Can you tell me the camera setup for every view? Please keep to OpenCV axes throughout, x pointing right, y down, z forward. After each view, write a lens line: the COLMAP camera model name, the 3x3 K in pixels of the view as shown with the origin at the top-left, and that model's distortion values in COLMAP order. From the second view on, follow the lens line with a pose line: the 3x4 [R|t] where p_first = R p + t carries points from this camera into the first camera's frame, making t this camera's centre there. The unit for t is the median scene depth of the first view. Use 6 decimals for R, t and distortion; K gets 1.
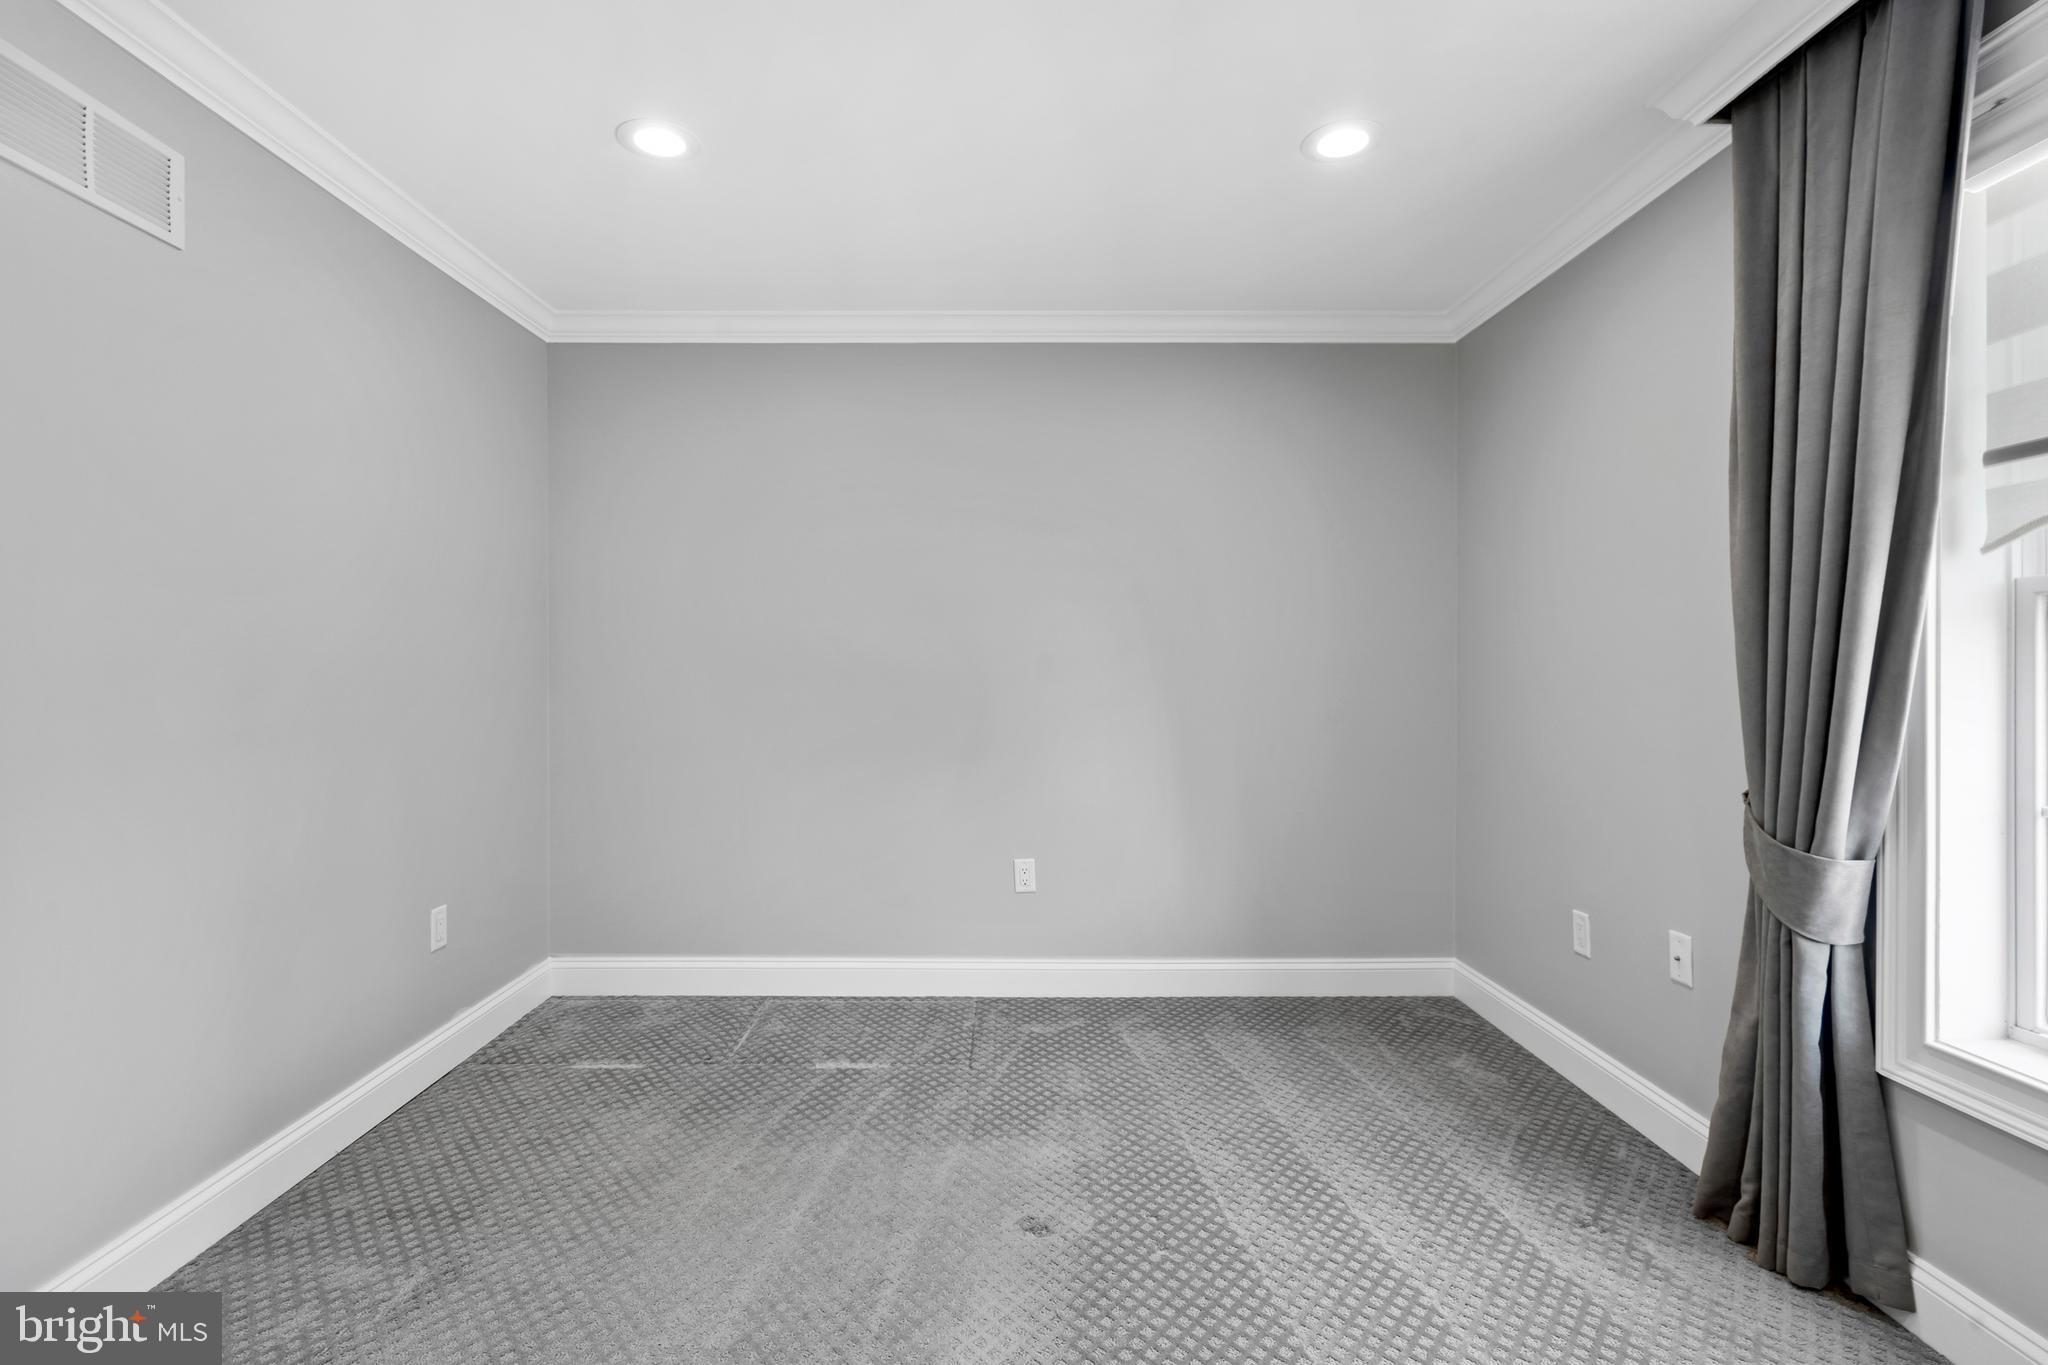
lens RADIAL K [[971.8, 0, 1024.0], [0, 971.8, 682.5], [0, 0, 1]] dist [0.000222, 0.001671]
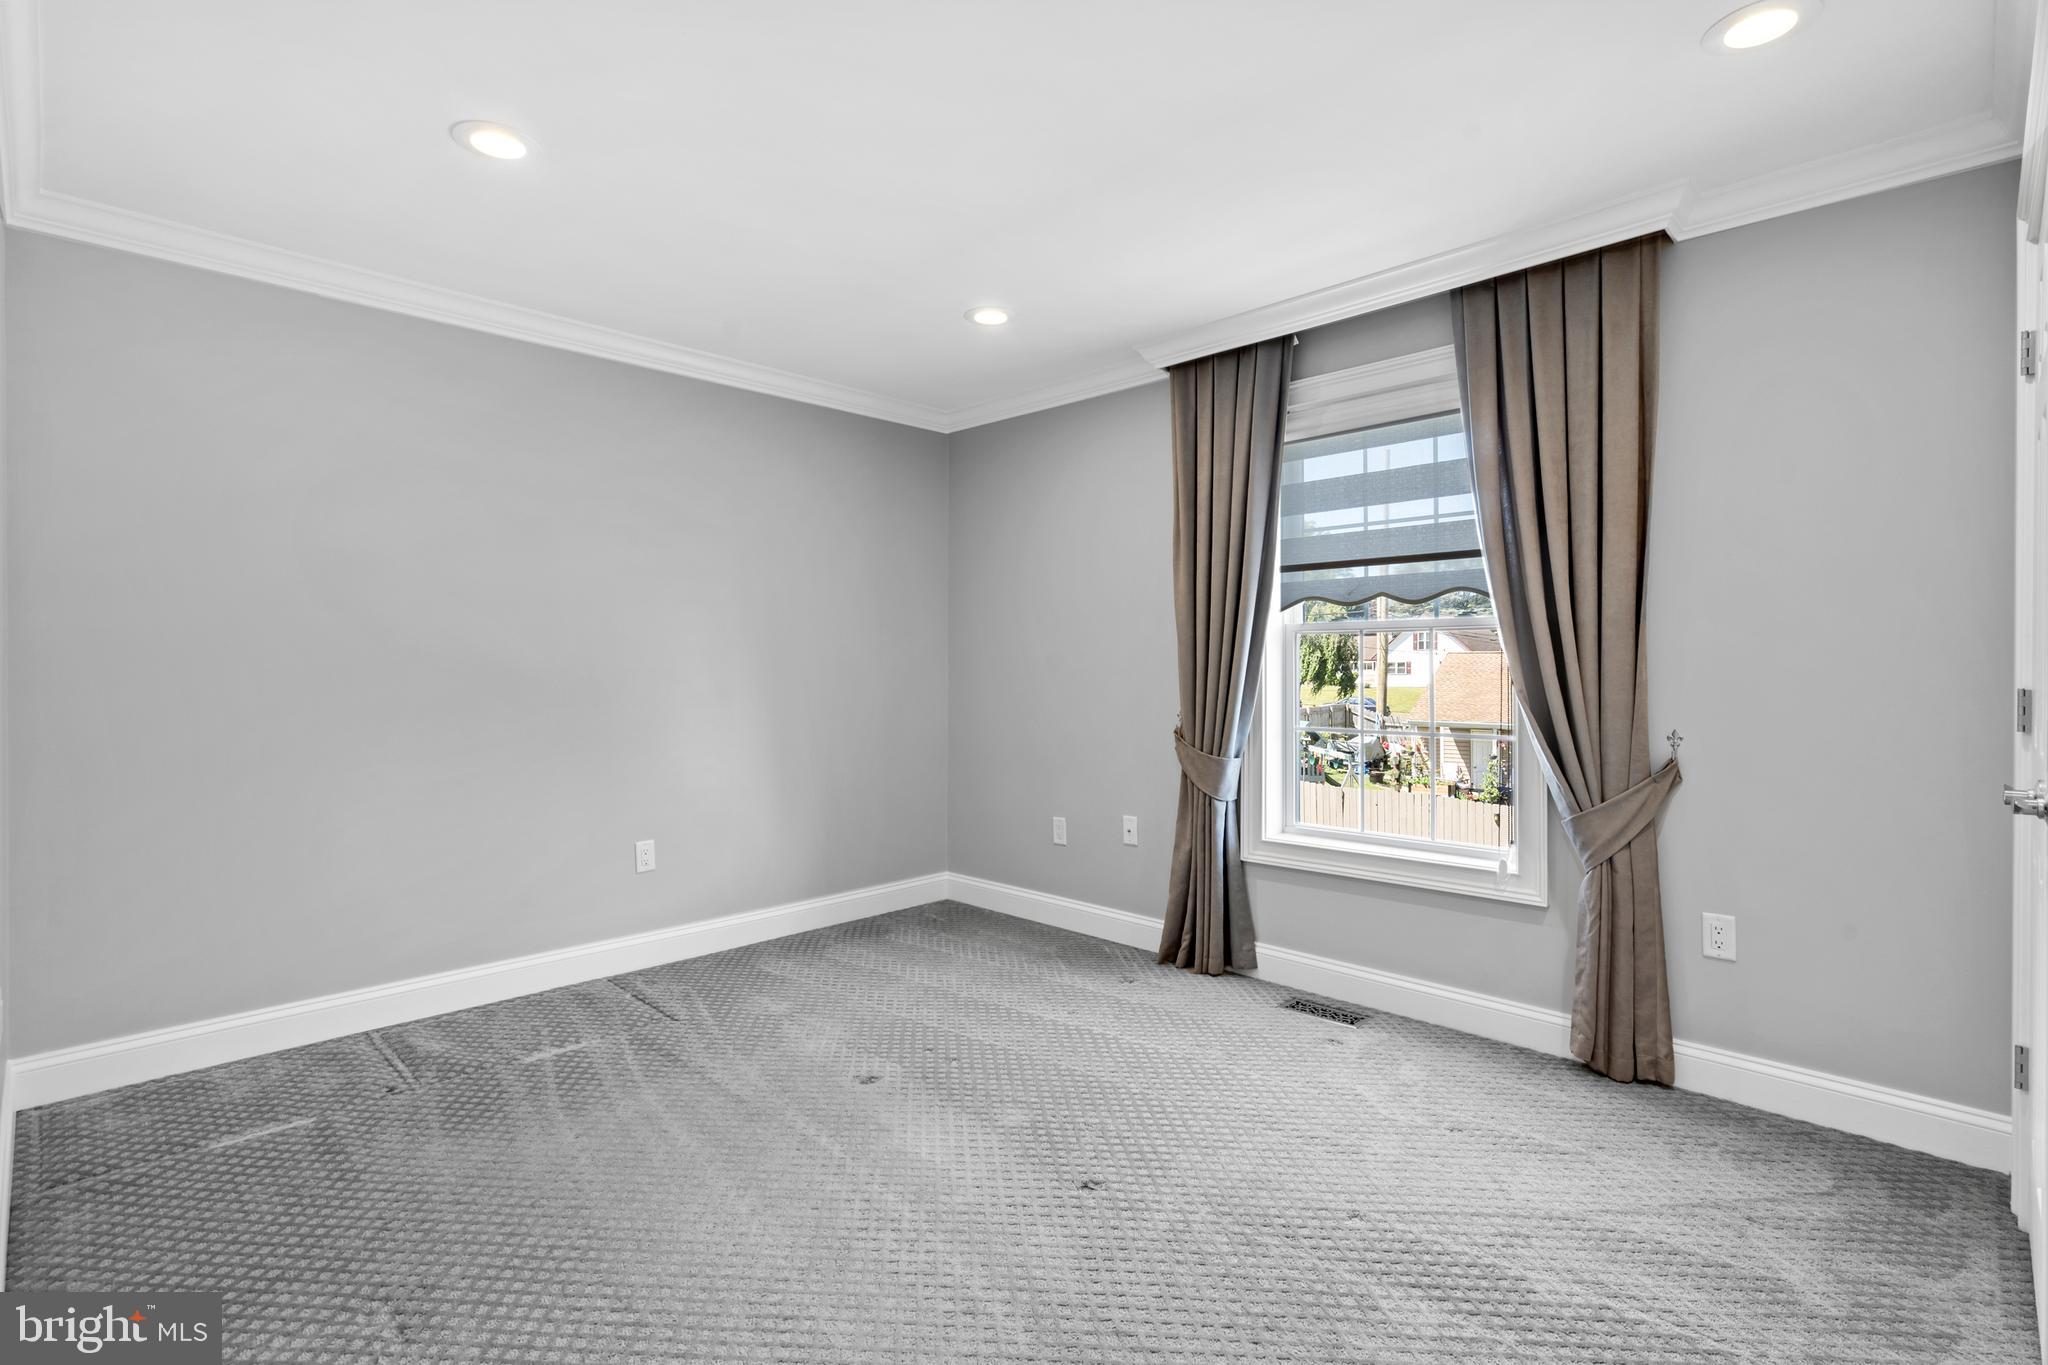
lens RADIAL K [[971.8, 0, 1024.0], [0, 971.8, 682.5], [0, 0, 1]] dist [0.000222, 0.001671]
pose [[0.698527, -0.012249, 0.715479, -0.751051], [0.010608, 0.999921, 0.006762, 0.003733], [-0.715505, 0.002867, 0.698602, -0.092451]]
